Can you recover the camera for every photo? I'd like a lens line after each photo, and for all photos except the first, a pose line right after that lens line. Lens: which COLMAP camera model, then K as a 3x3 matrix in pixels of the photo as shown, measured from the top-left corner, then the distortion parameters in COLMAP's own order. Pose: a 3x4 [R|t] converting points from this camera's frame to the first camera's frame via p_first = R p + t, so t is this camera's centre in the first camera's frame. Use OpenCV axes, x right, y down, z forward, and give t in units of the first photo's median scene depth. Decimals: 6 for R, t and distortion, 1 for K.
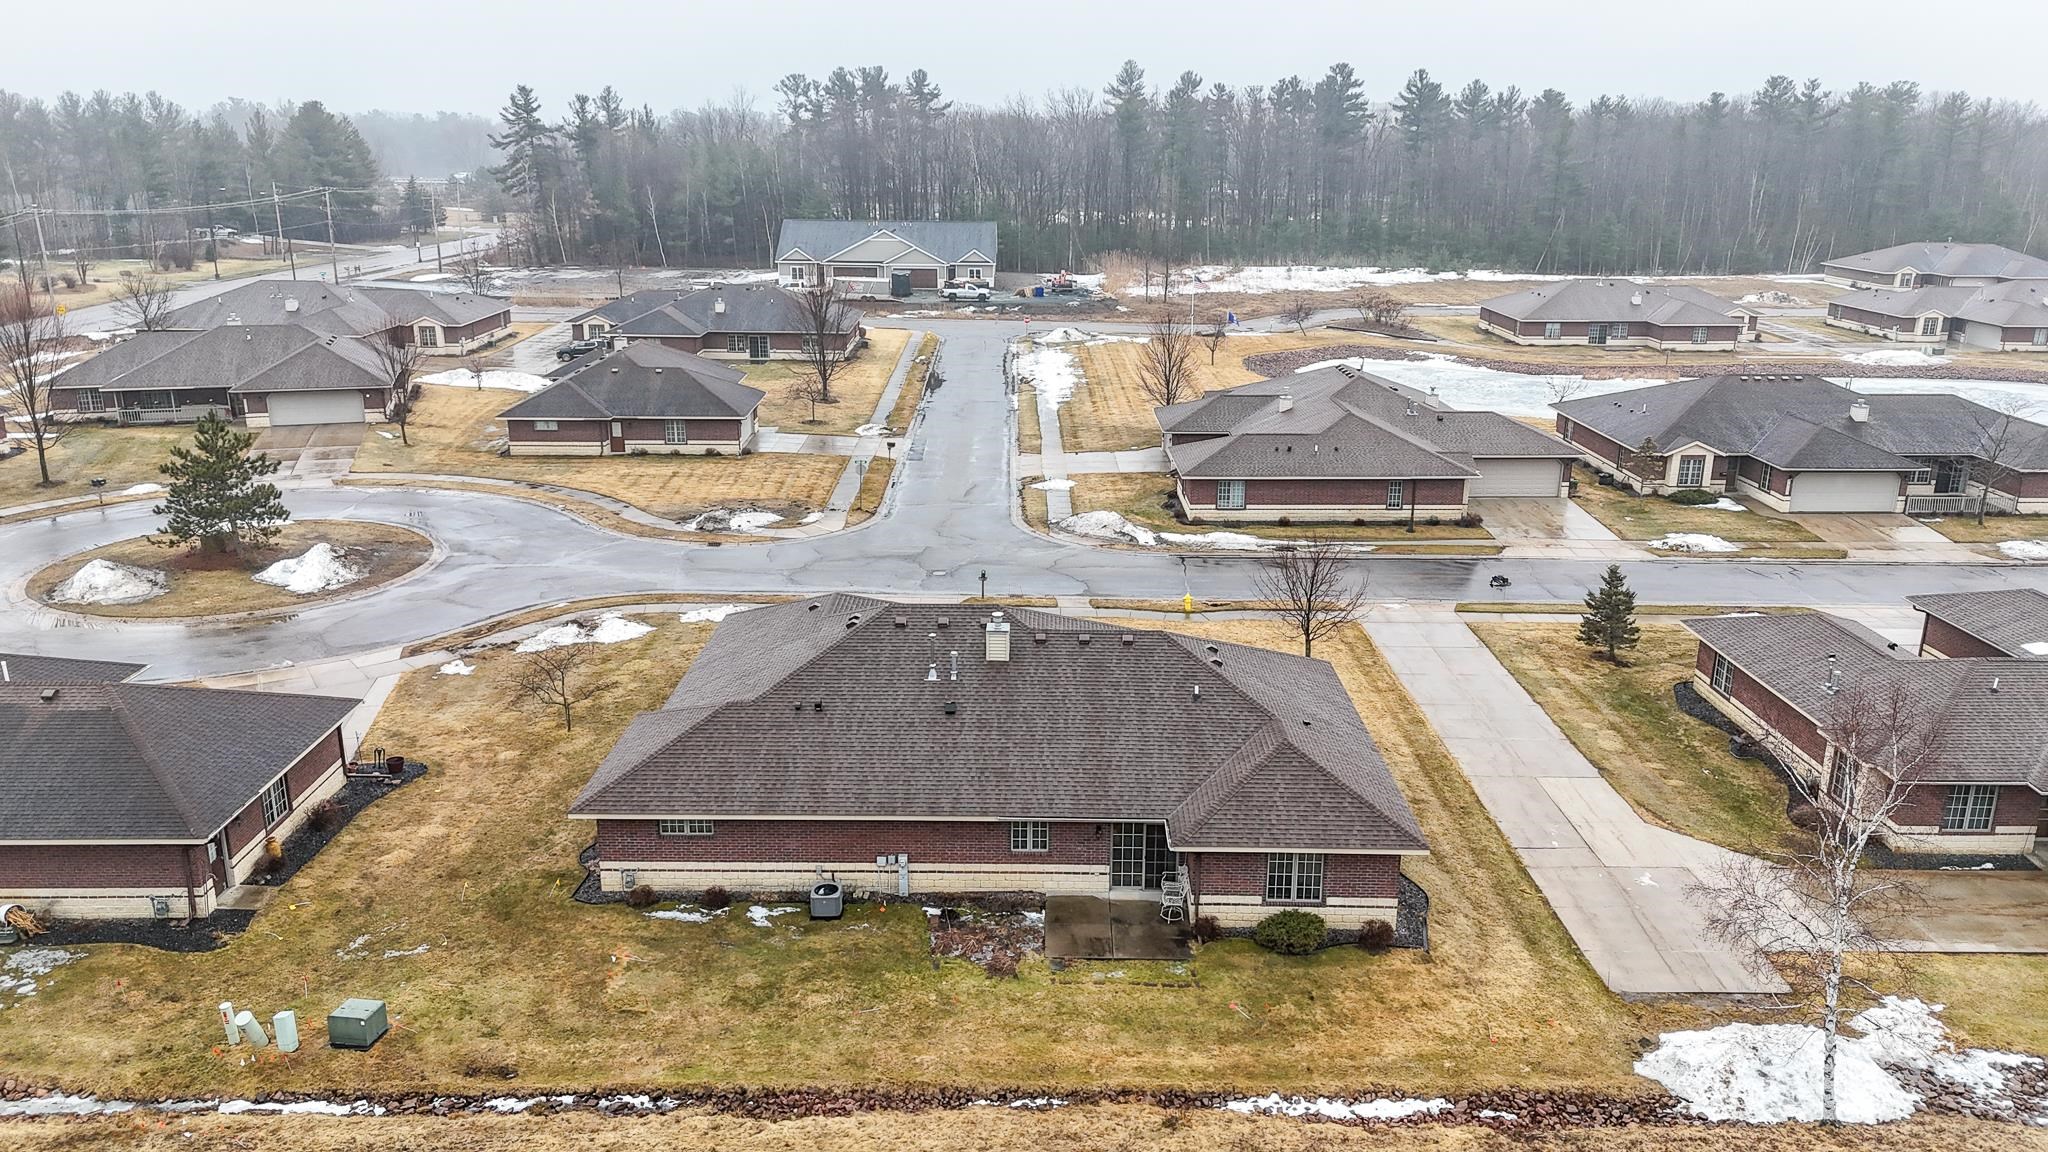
lens RADIAL K [[1497.2, 0, 1031.8], [0, 1497.2, 570.8], [0, 0, 1]] dist [0.089200, -0.089905]
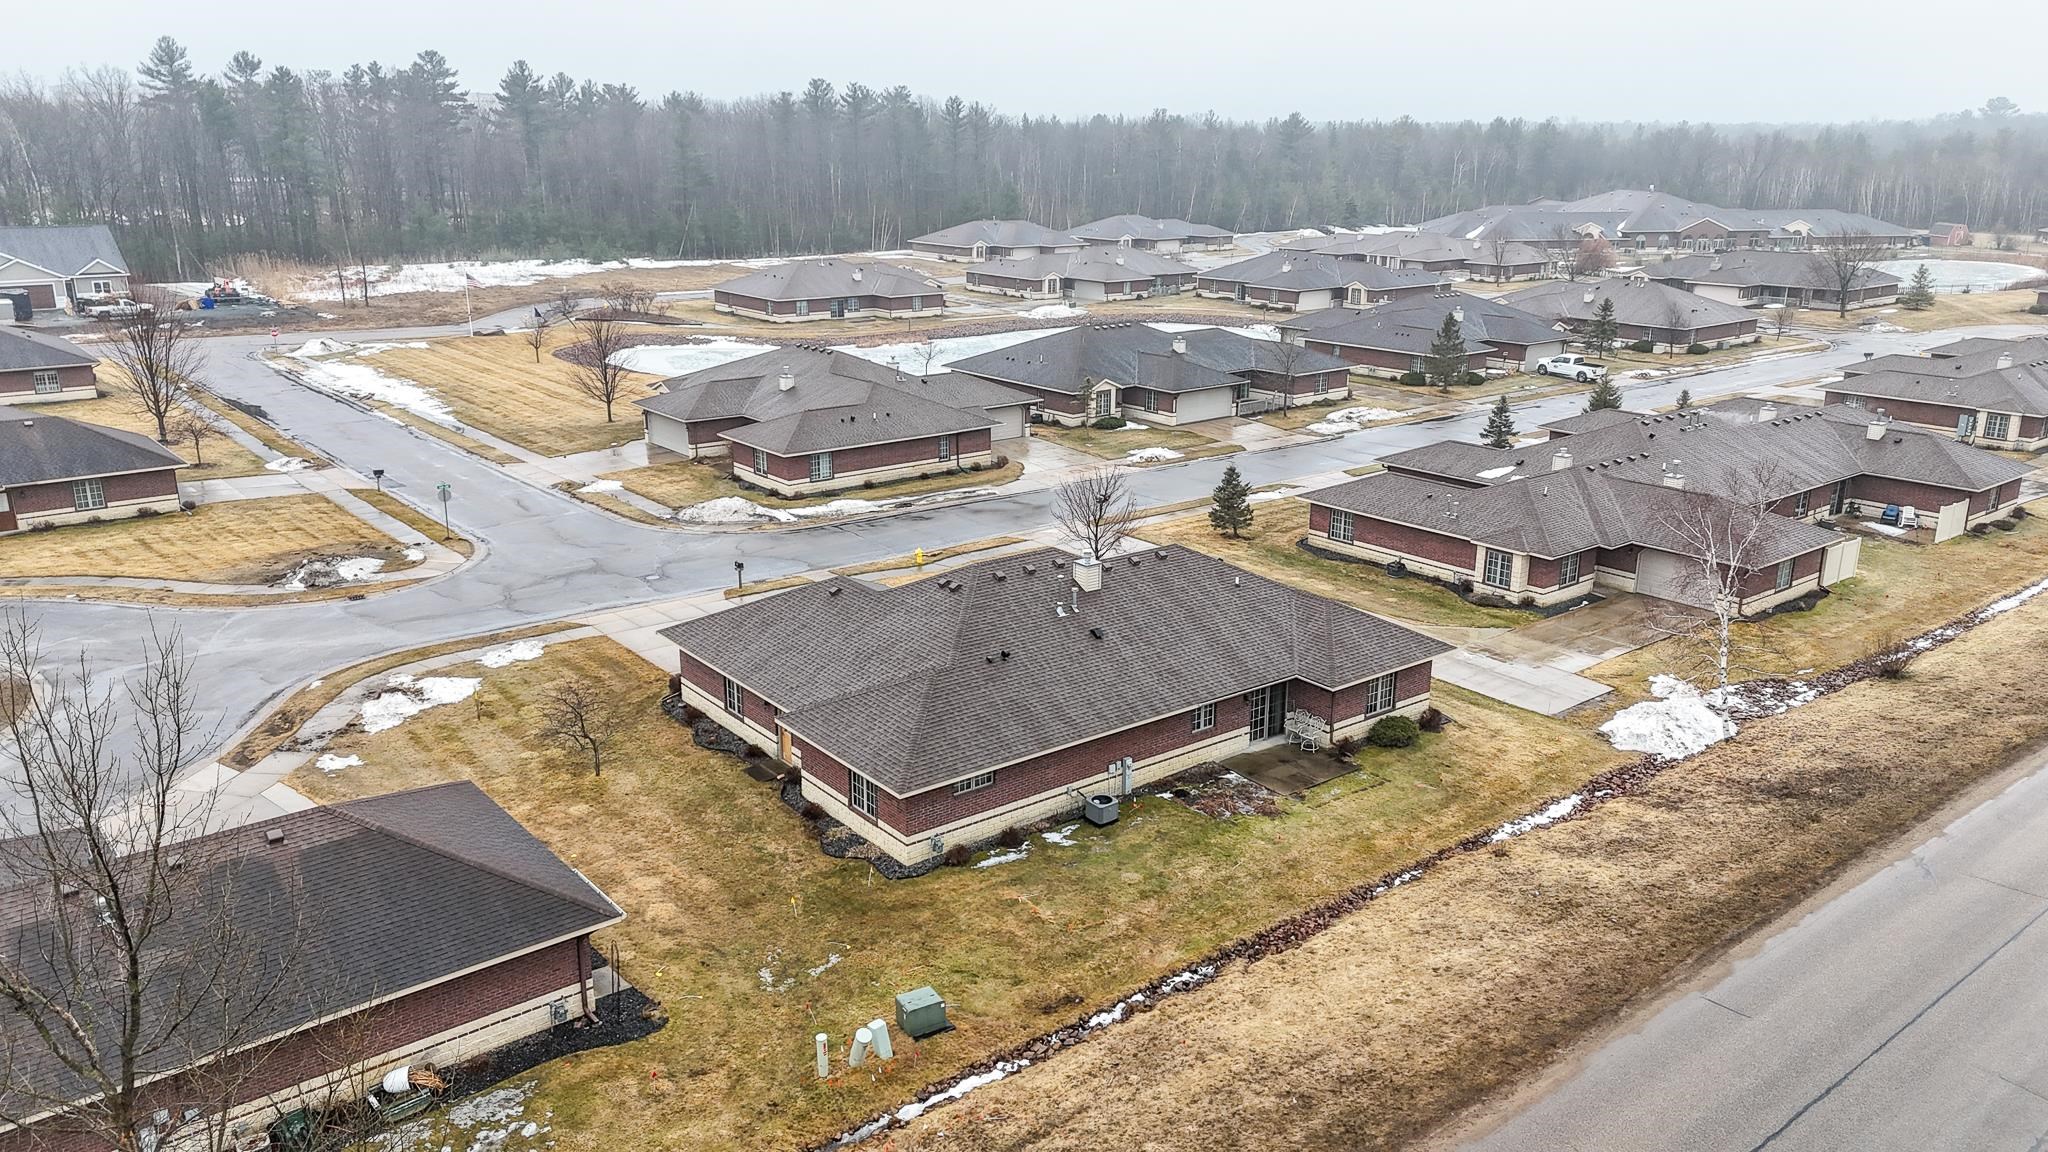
lens RADIAL K [[1497.2, 0, 1031.8], [0, 1497.2, 570.8], [0, 0, 1]] dist [0.089200, -0.089905]
pose [[0.781585, -0.177050, 0.598146, -0.423183], [0.173737, 0.982719, 0.063864, -0.020893], [-0.599116, 0.054005, 0.798838, 0.058406]]
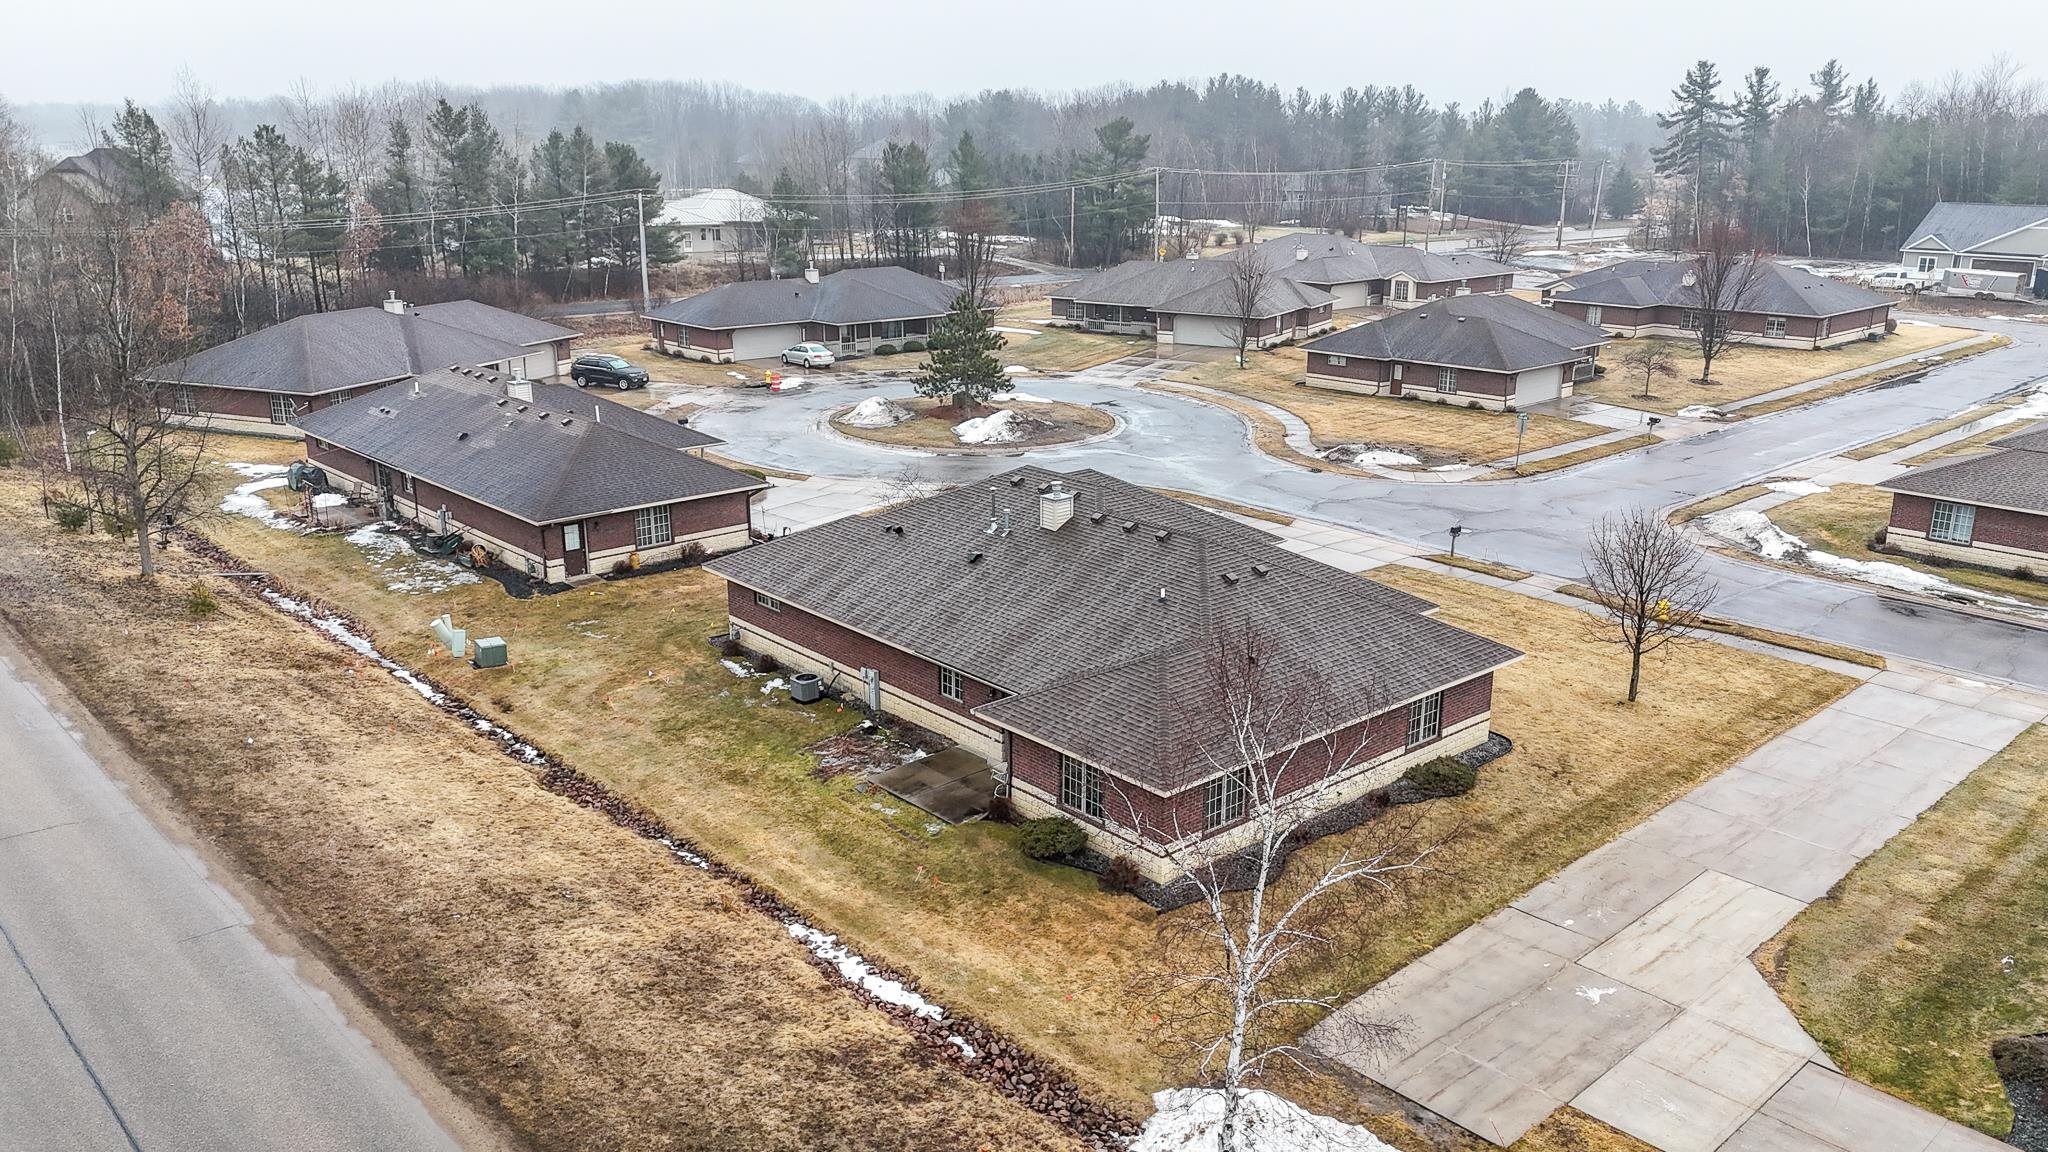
lens RADIAL K [[1528.6, 0, 1048.2], [0, 1528.6, 570.1], [0, 0, 1]] dist [0.088317, -0.094890]
pose [[0.679012, 0.200960, -0.706086, 0.391525], [-0.208808, 0.974946, 0.076680, 0.005653], [0.703805, 0.095370, 0.703962, 0.165426]]
